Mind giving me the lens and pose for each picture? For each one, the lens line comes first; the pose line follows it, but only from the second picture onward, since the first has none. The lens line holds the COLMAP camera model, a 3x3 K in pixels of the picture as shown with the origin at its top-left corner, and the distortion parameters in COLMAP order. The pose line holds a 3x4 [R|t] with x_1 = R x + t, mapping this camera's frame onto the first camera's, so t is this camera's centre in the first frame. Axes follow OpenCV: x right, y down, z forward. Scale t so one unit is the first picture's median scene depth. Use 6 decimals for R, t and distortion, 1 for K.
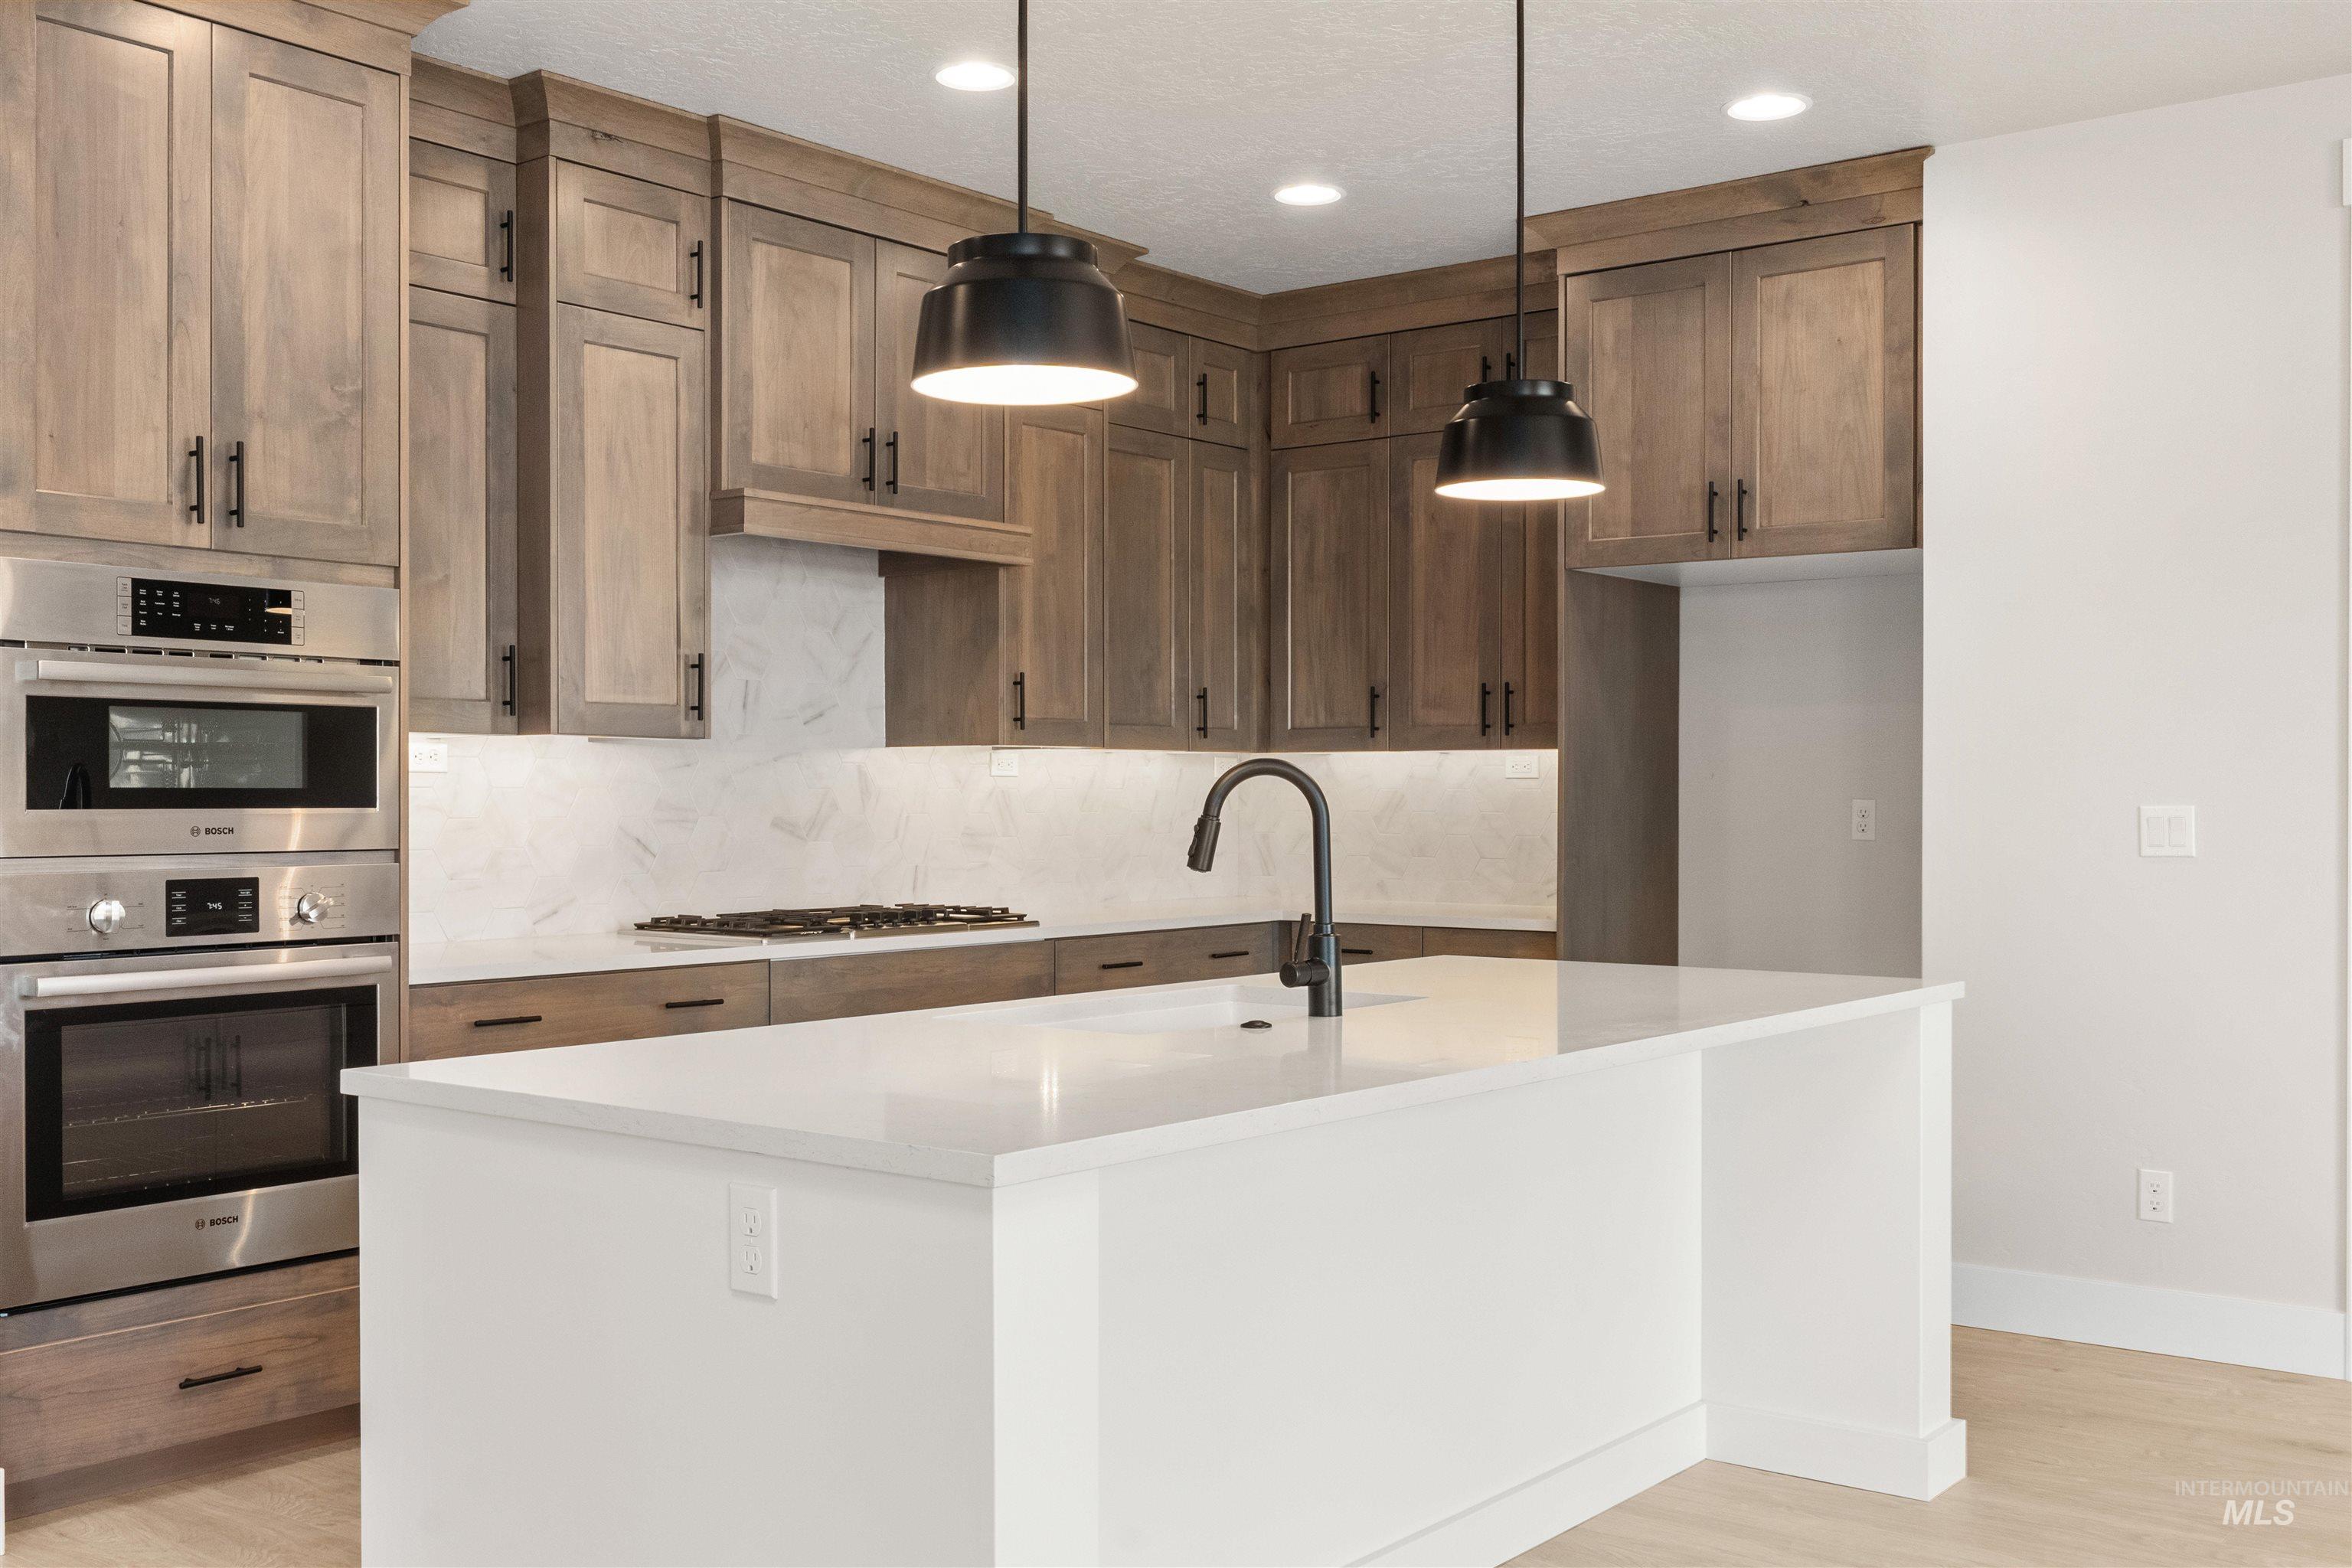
lens RADIAL K [[2283.1, 0, 1200.3], [0, 2283.1, 810.6], [0, 0, 1]] dist [-0.003236, 0.000000]
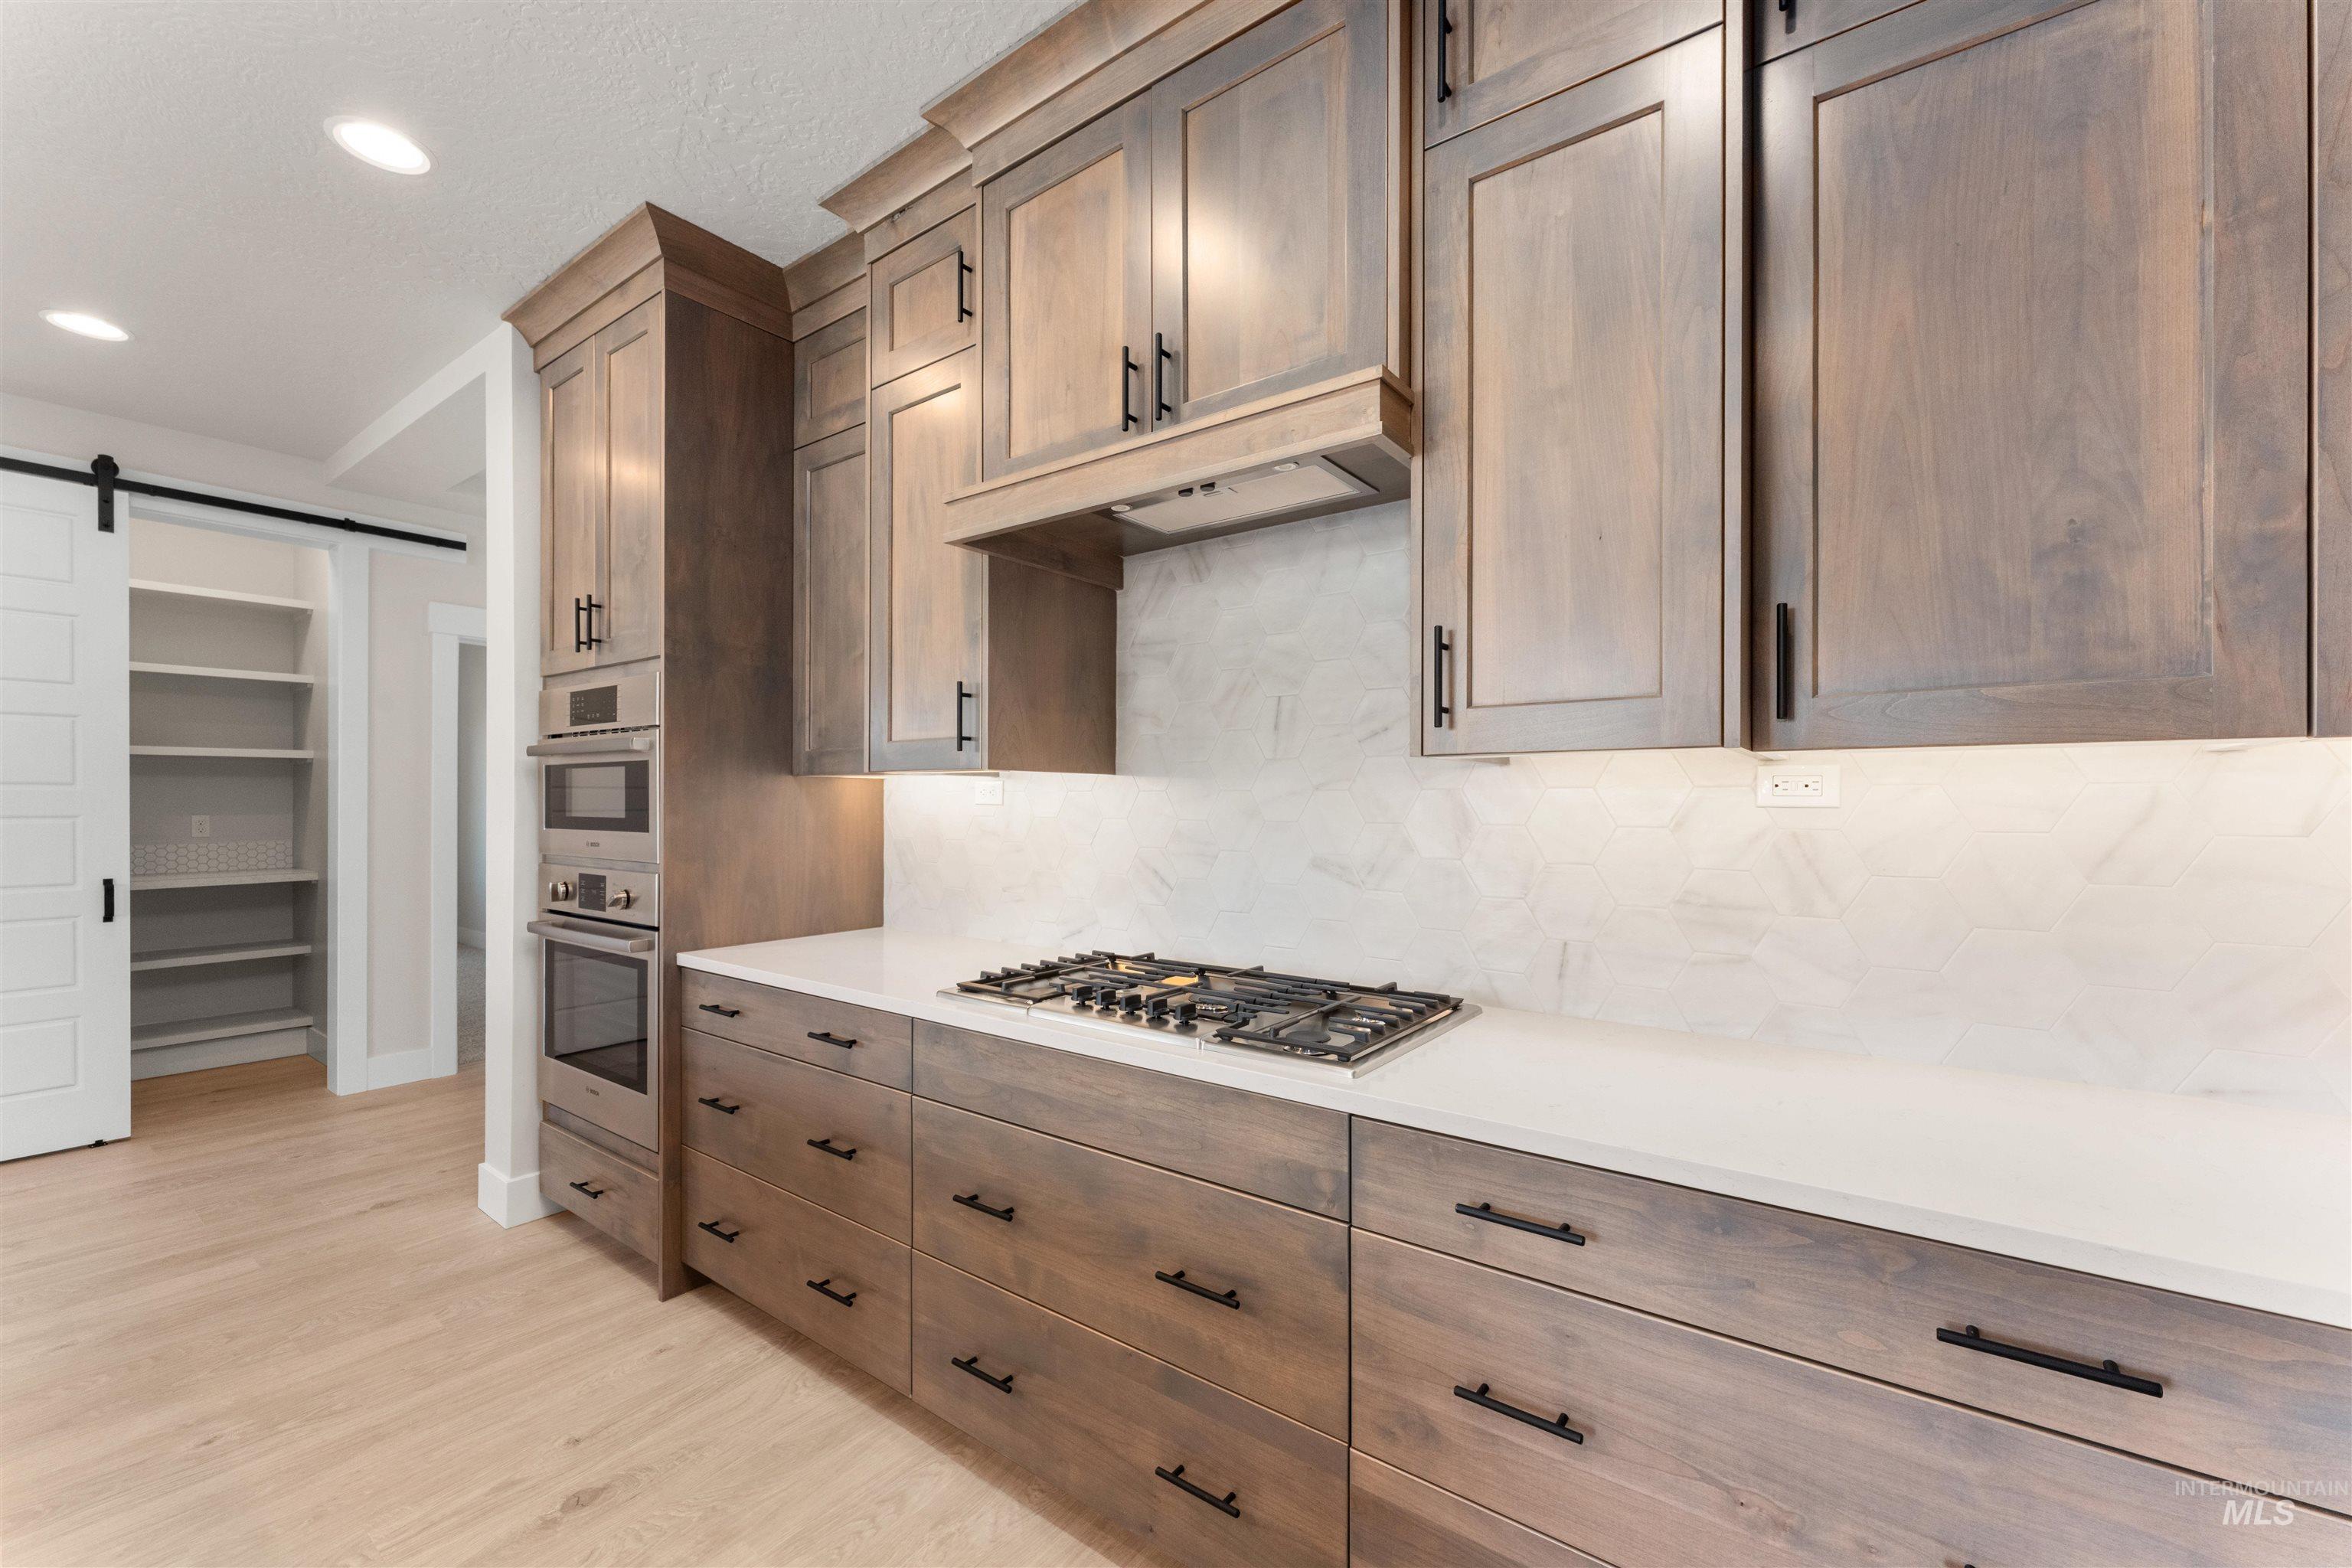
lens RADIAL K [[939.1, 0, 1173.2], [0, 939.1, 805.5], [0, 0, 1]] dist [0.001082, -0.001544]
pose [[0.020348, 0.003273, -0.999788, 0.167211], [-0.010473, 0.999940, 0.003060, -0.017480], [0.999738, 0.010409, 0.020381, 1.013611]]
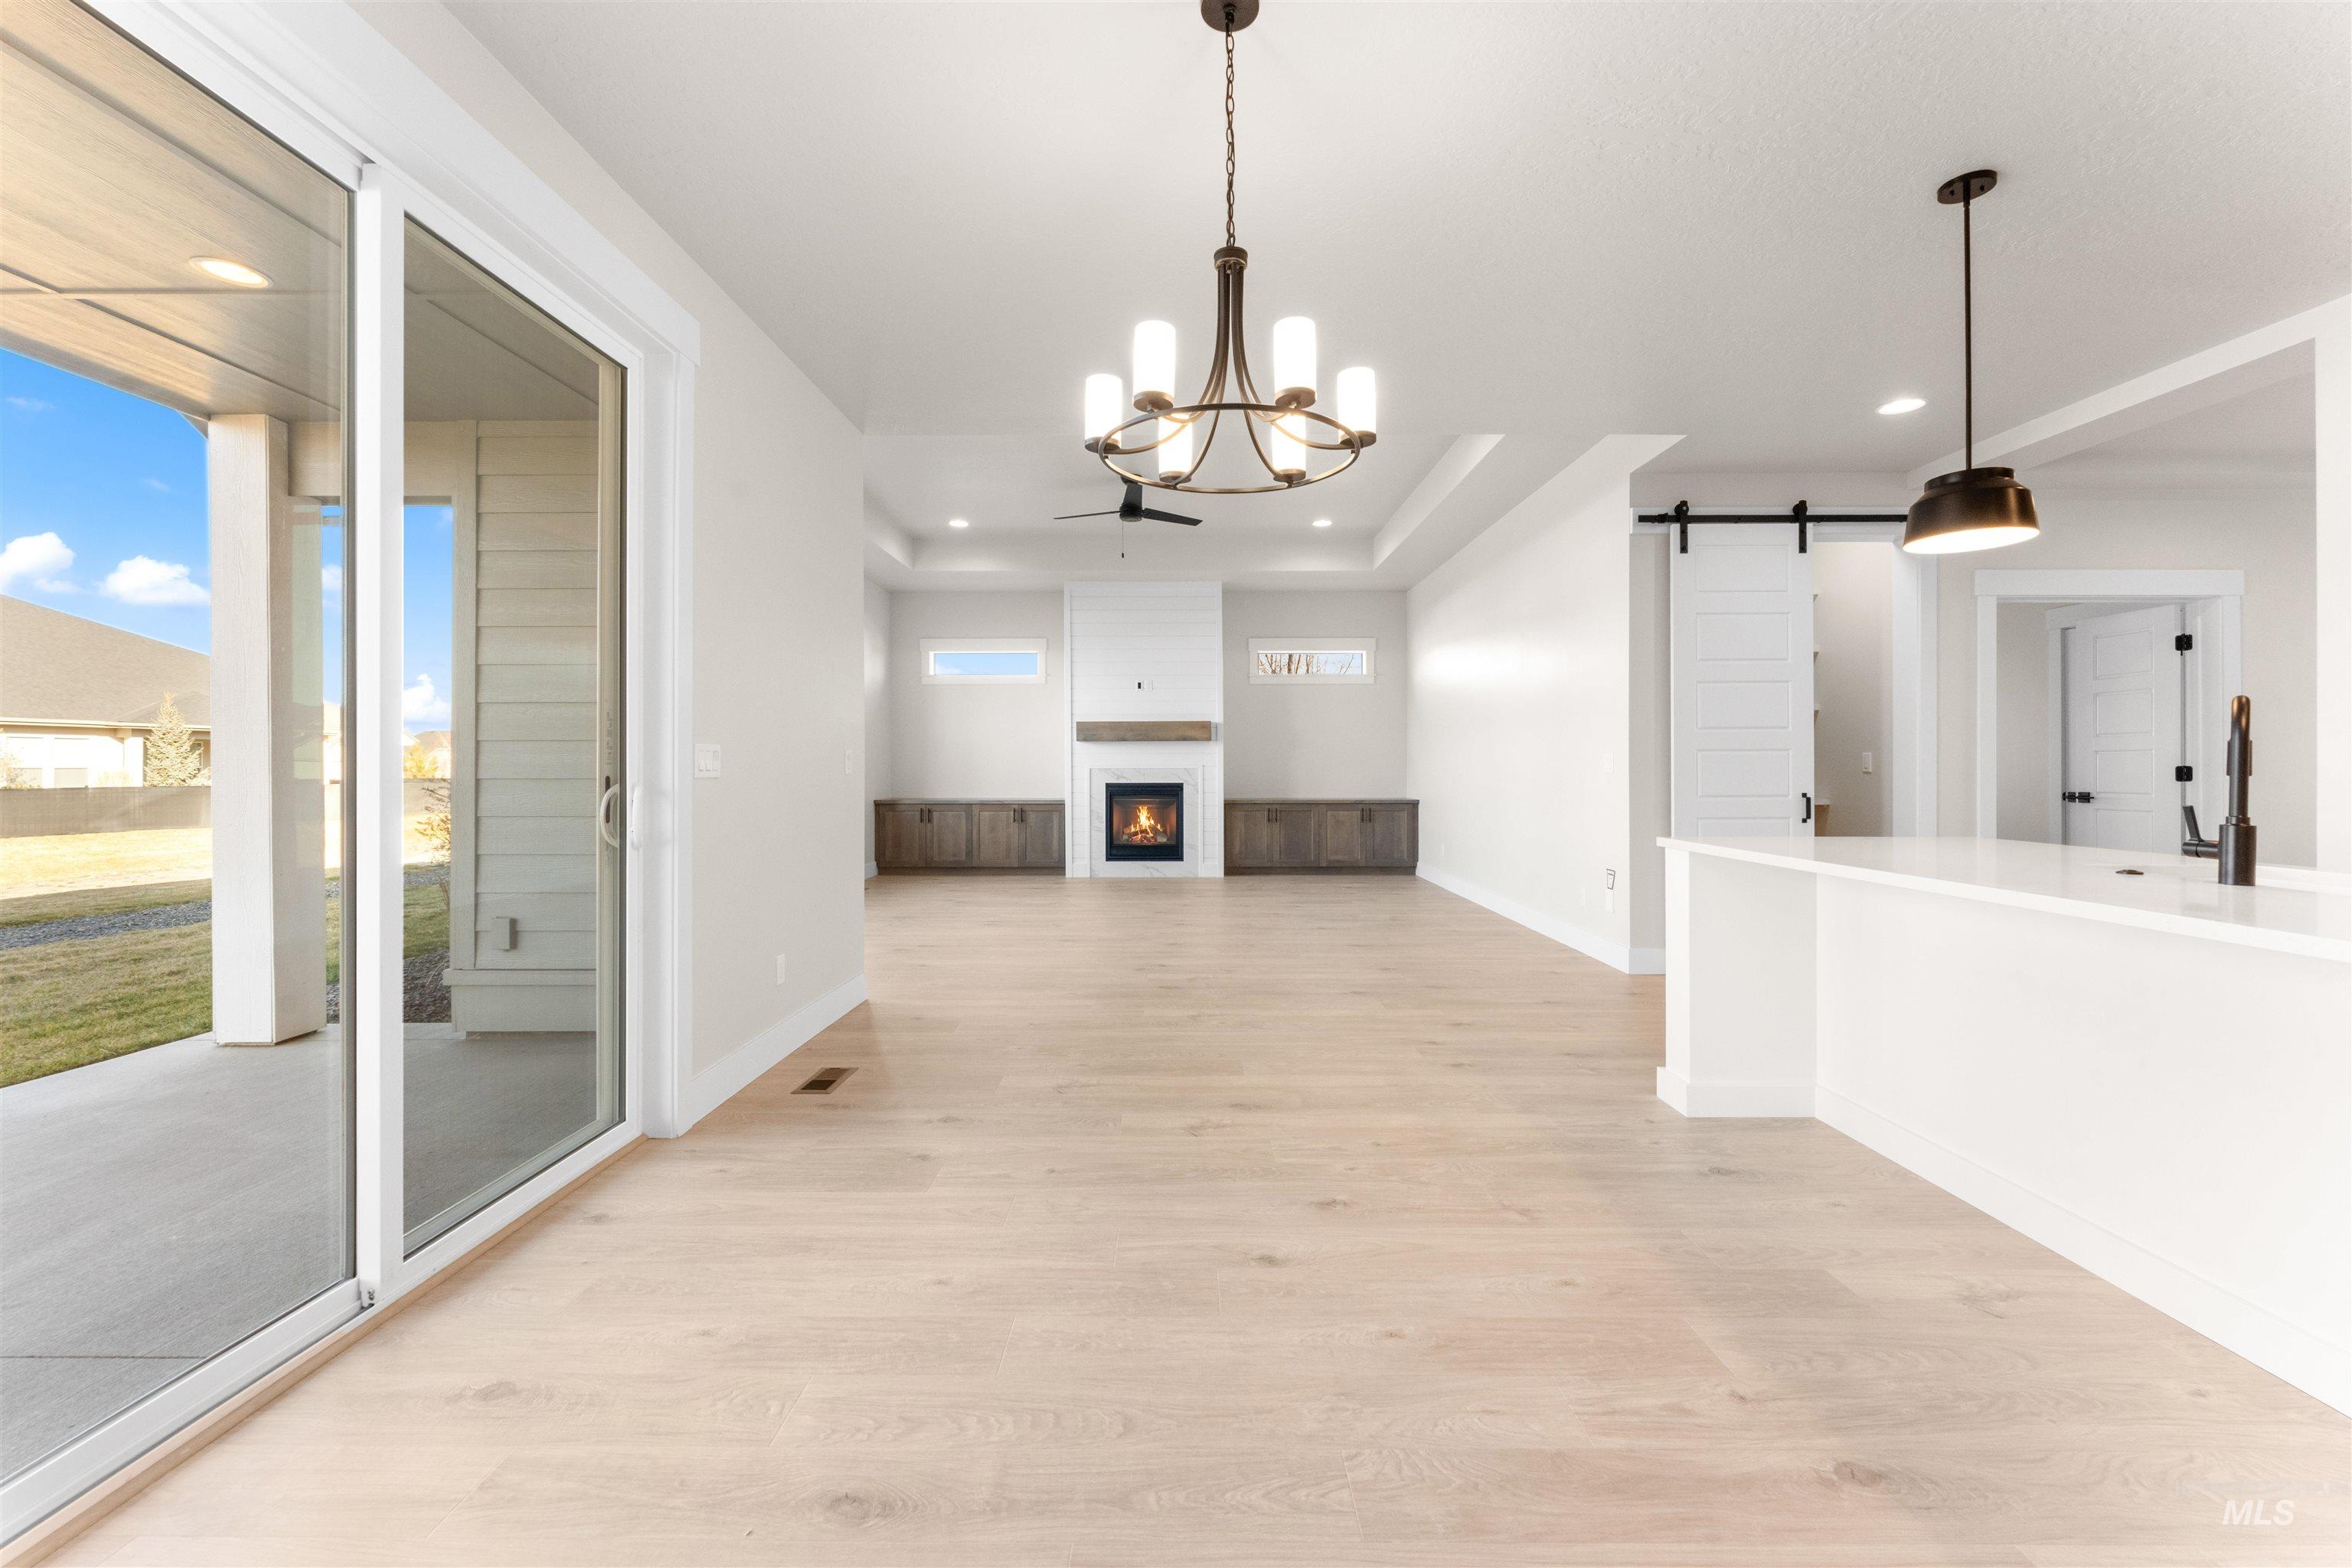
lens RADIAL K [[939.1, 0, 1190.1], [0, 939.1, 765.4], [0, 0, 1]] dist [0.001082, -0.001544]
pose [[-0.792002, 0.000752, -0.610518, 0.554853], [-0.002465, 0.999987, 0.004429, 0.012187], [0.610514, 0.005013, -0.791990, 0.668122]]
